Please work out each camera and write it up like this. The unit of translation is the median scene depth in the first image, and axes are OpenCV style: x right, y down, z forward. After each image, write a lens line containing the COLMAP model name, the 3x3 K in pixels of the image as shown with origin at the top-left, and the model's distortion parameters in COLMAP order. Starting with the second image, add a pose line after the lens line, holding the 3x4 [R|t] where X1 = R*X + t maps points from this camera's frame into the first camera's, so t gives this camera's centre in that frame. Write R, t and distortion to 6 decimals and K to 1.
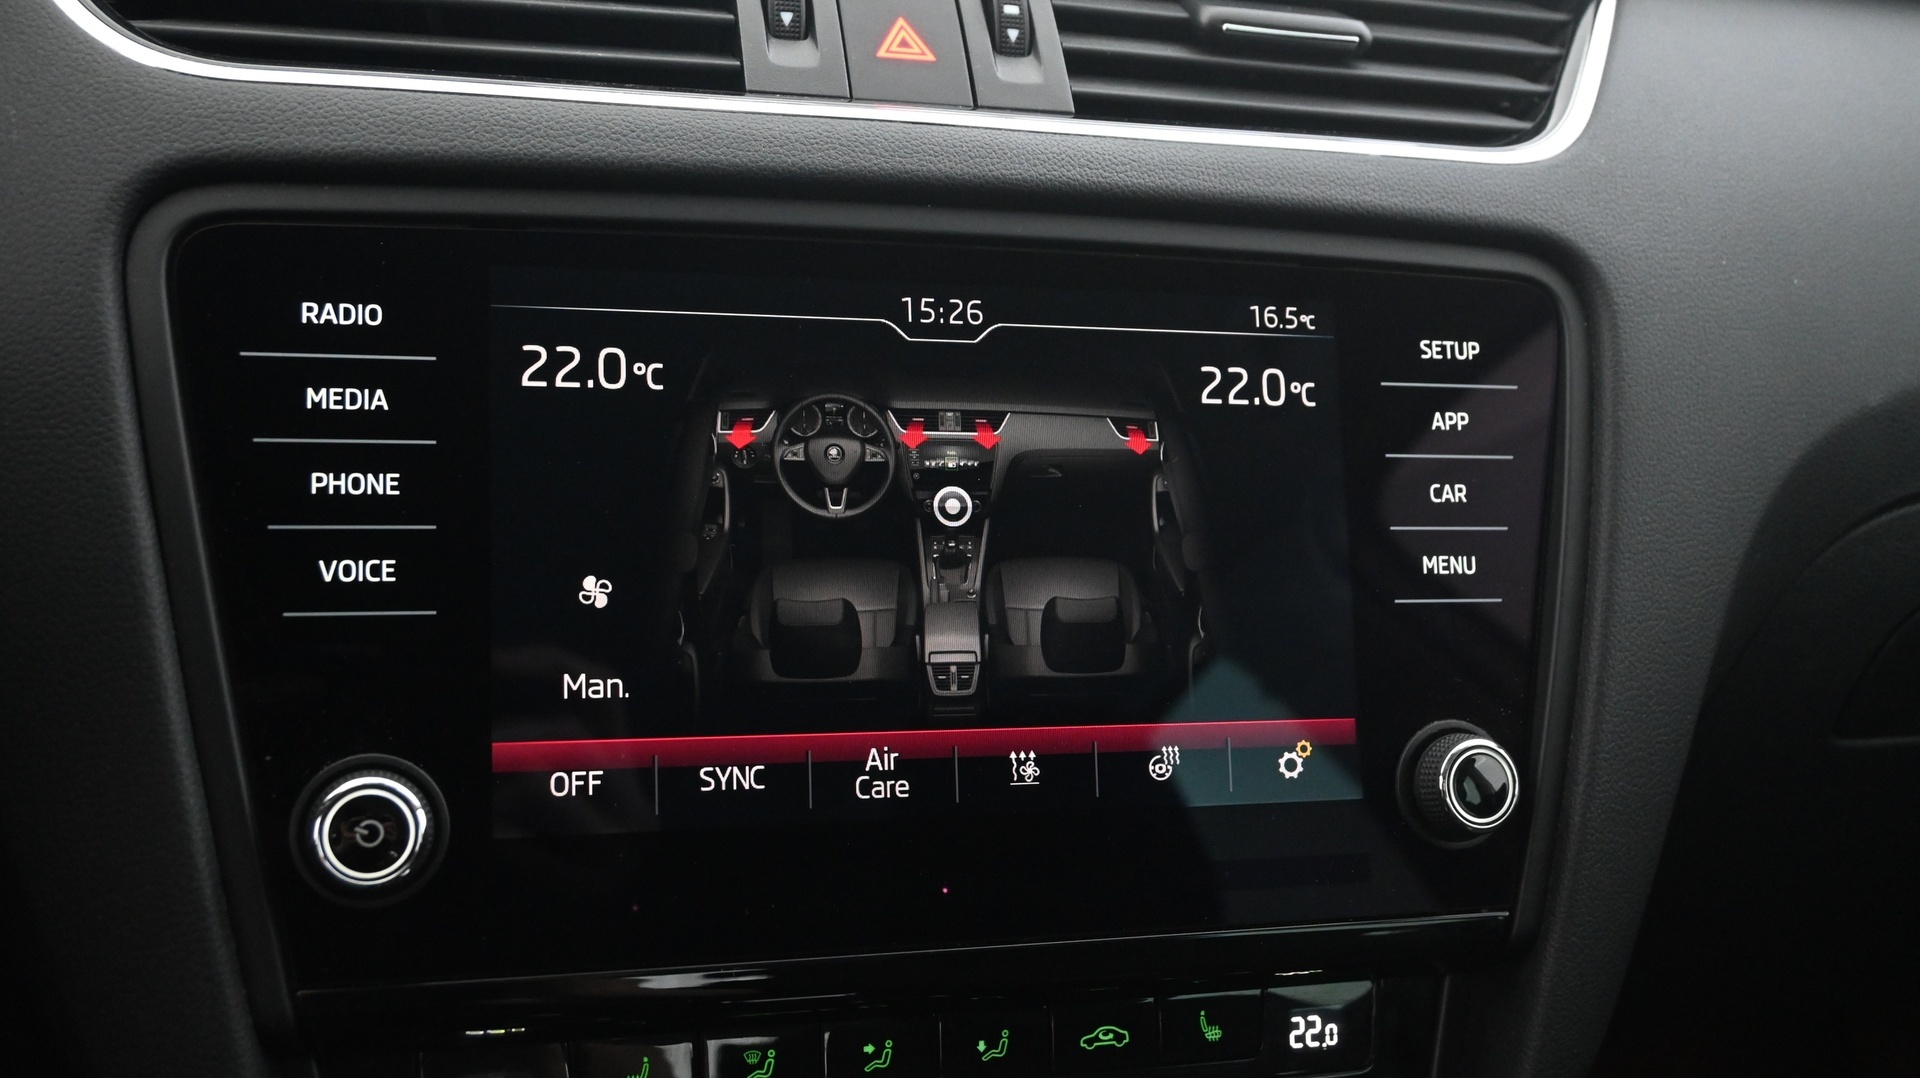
lens RADIAL K [[1873.4, 0, 967.5], [0, 1873.4, 529.2], [0, 0, 1]] dist [-0.012457, 0.000000]
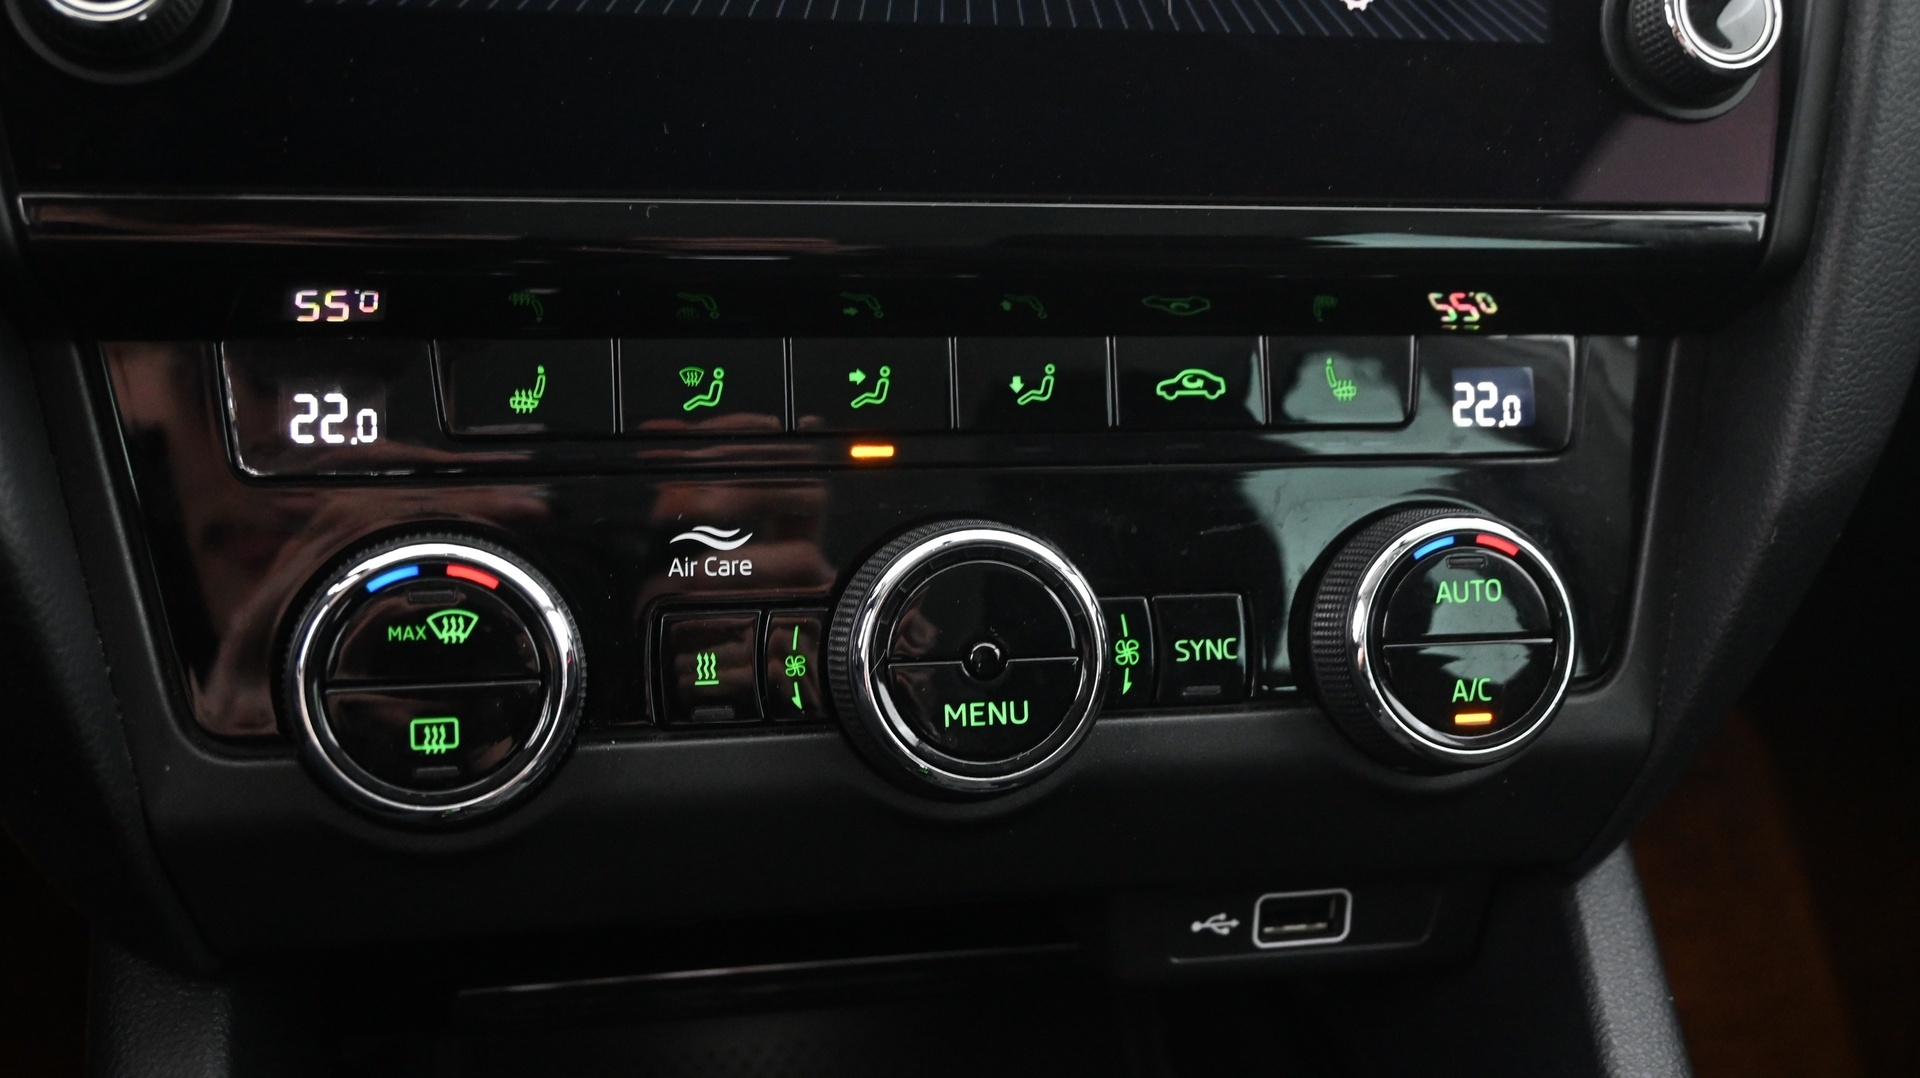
lens RADIAL K [[2005.1, 0, 944.4], [0, 2005.1, 525.3], [0, 0, 1]] dist [-0.021500, 0.000000]
pose [[0.996968, -0.017479, -0.075829, 0.037176], [0.020944, 0.998761, 0.045151, 0.294228], [0.074946, -0.046603, 0.996098, 0.230920]]
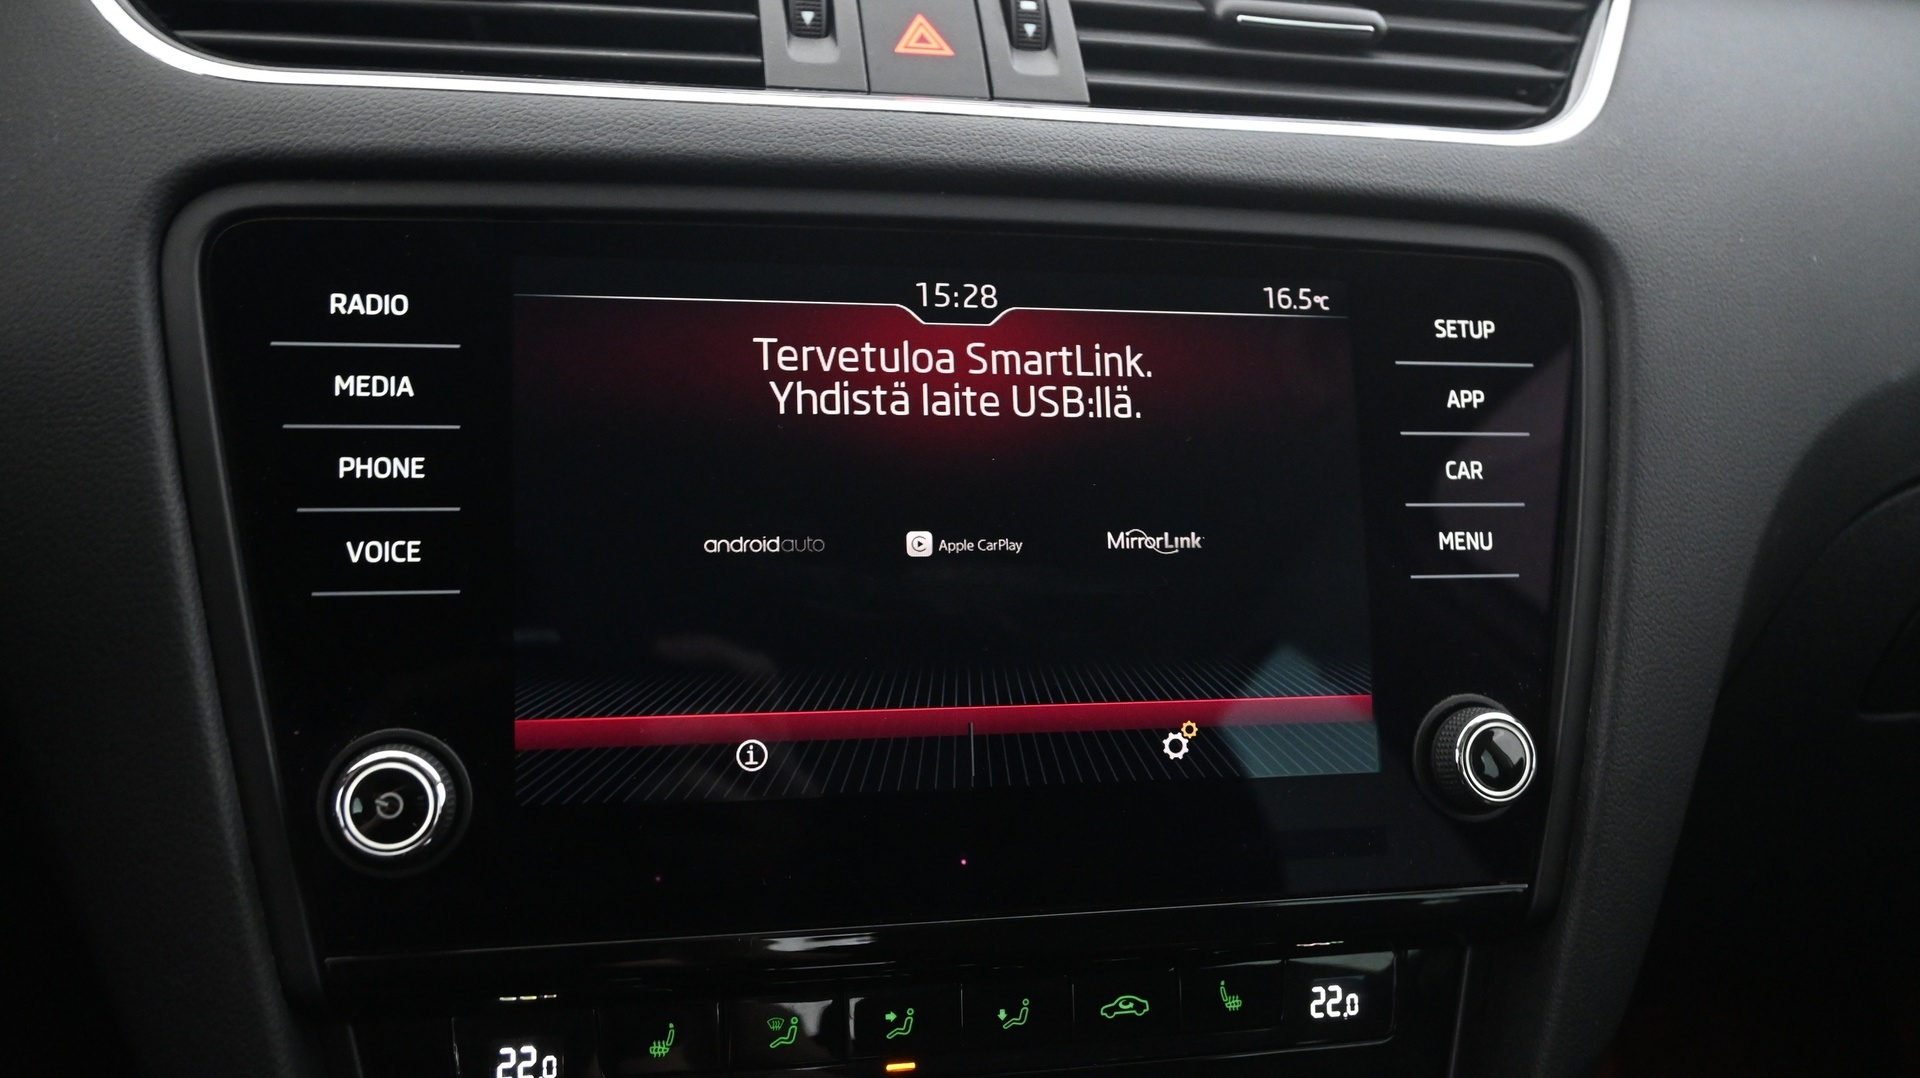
lens RADIAL K [[1659.1, 0, 957.2], [0, 1659.1, 520.4], [0, 0, 1]] dist [-0.027063, 0.015737]
pose [[0.997833, -0.008620, -0.065223, 0.044232], [0.008364, 0.999956, -0.004207, 0.010093], [0.065257, 0.003653, 0.997862, 0.095642]]
